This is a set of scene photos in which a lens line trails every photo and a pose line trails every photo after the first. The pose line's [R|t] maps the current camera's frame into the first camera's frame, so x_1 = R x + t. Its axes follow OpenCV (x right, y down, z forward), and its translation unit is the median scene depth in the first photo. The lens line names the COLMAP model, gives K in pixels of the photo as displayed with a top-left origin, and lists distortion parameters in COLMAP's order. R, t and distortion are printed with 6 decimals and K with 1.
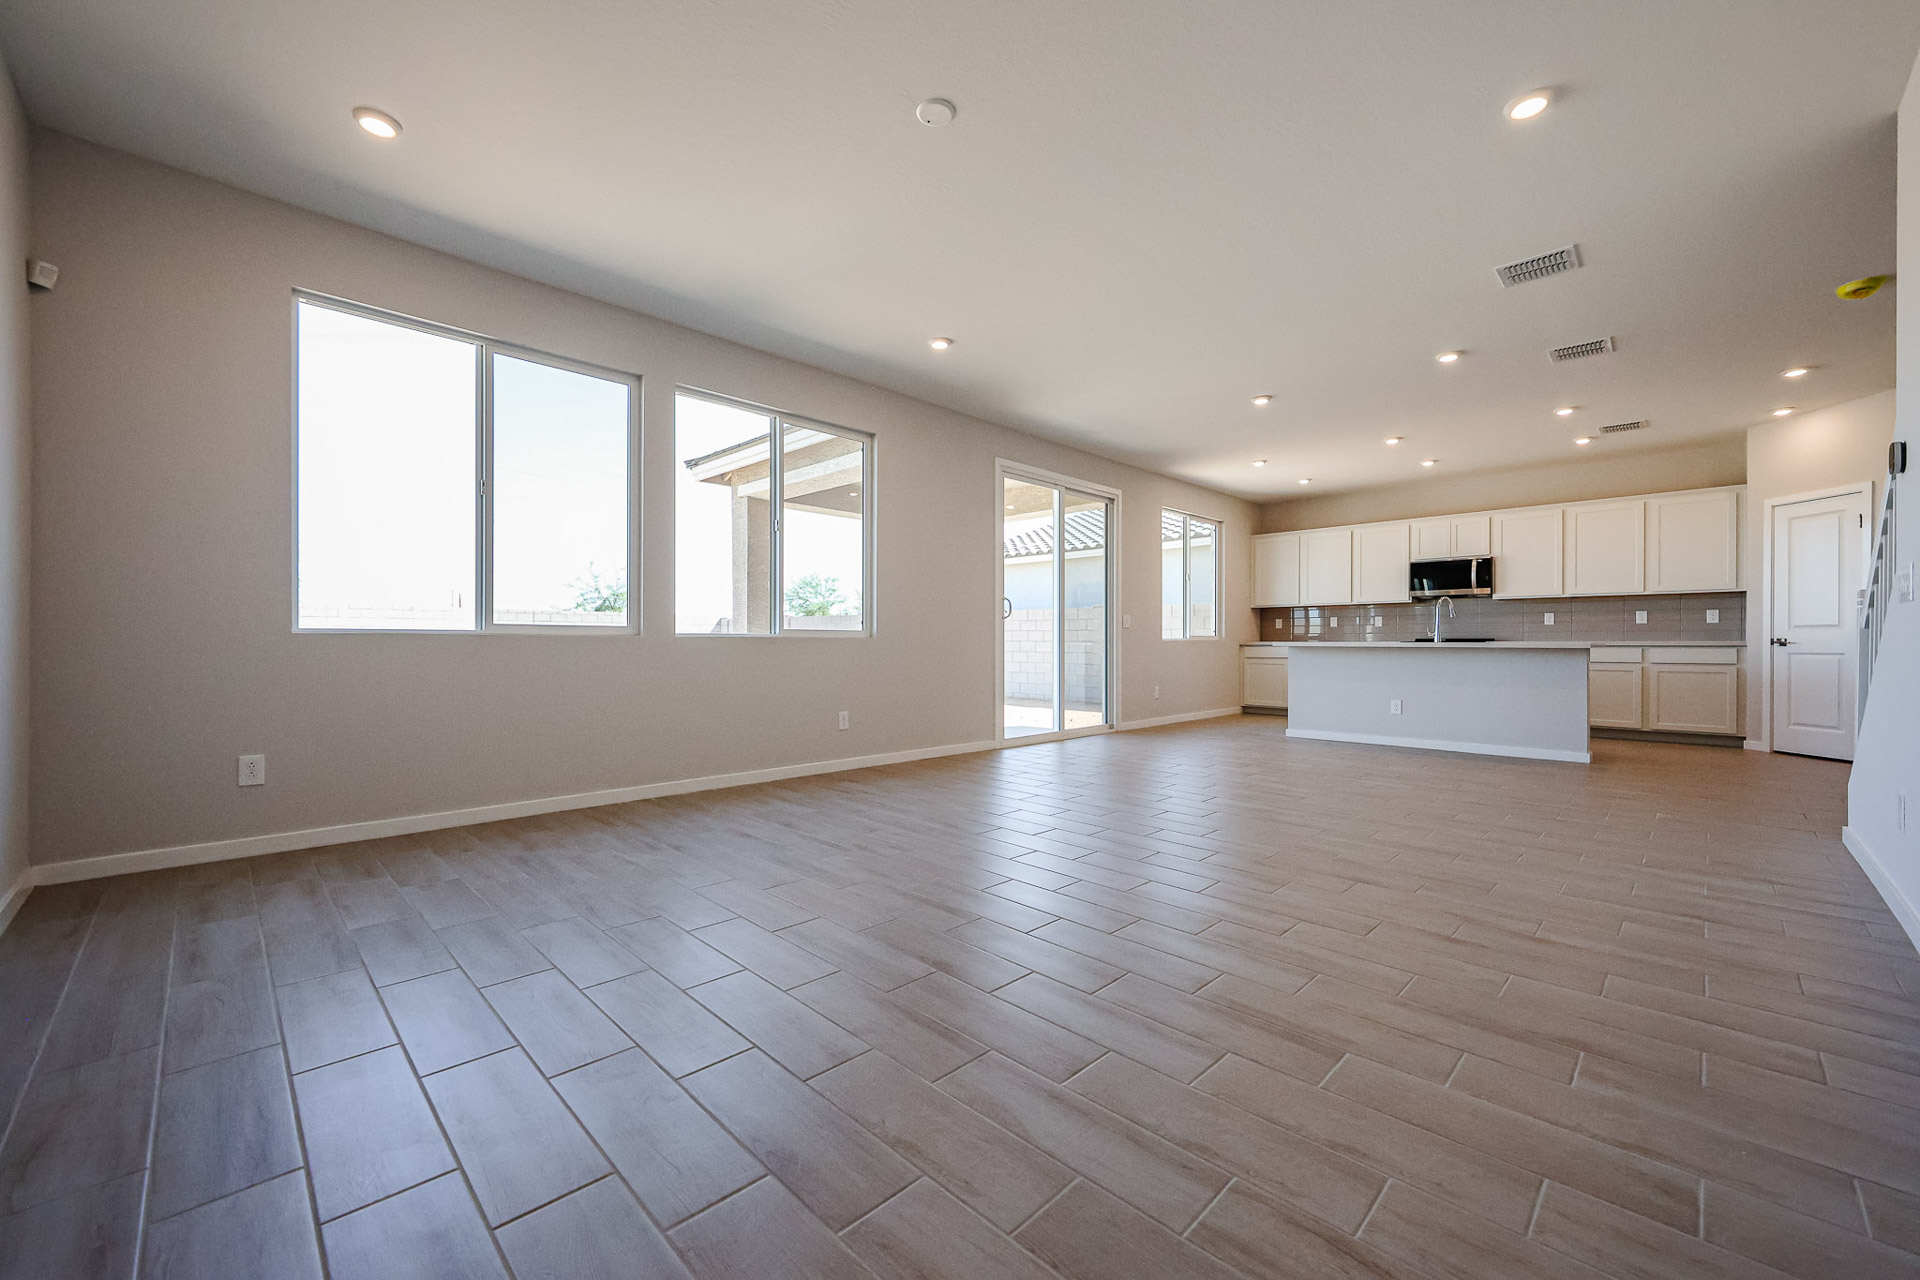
lens RADIAL K [[760.2, 0, 951.6], [0, 760.2, 650.2], [0, 0, 1]] dist [0.001686, 0.000121]
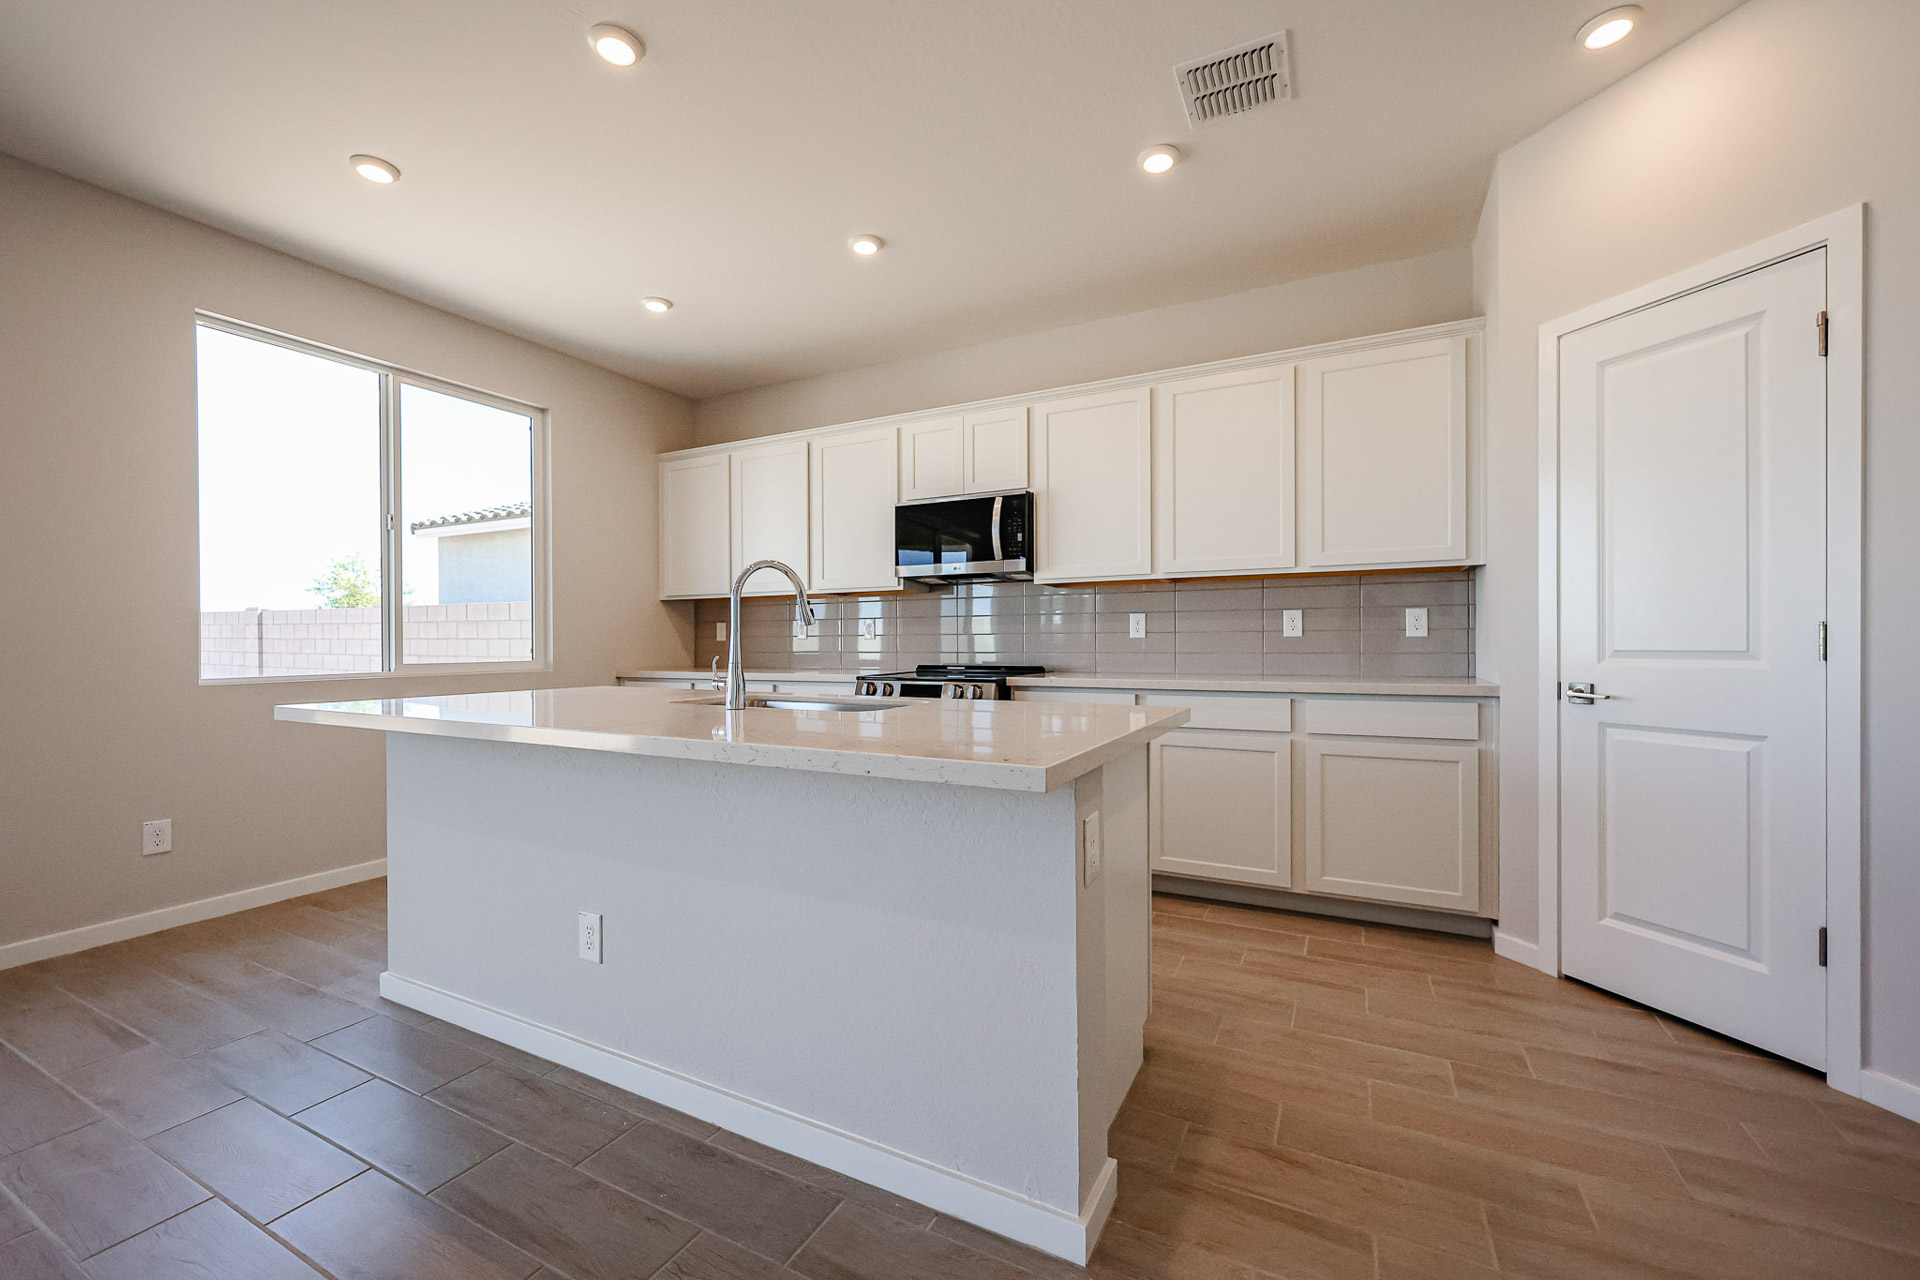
lens RADIAL K [[760.2, 0, 951.6], [0, 760.2, 650.2], [0, 0, 1]] dist [0.001686, 0.000121]
pose [[0.956179, -0.008712, 0.292651, 0.587453], [0.008121, 0.999962, 0.003233, -0.031028], [-0.292668, -0.000715, 0.956214, 0.634027]]
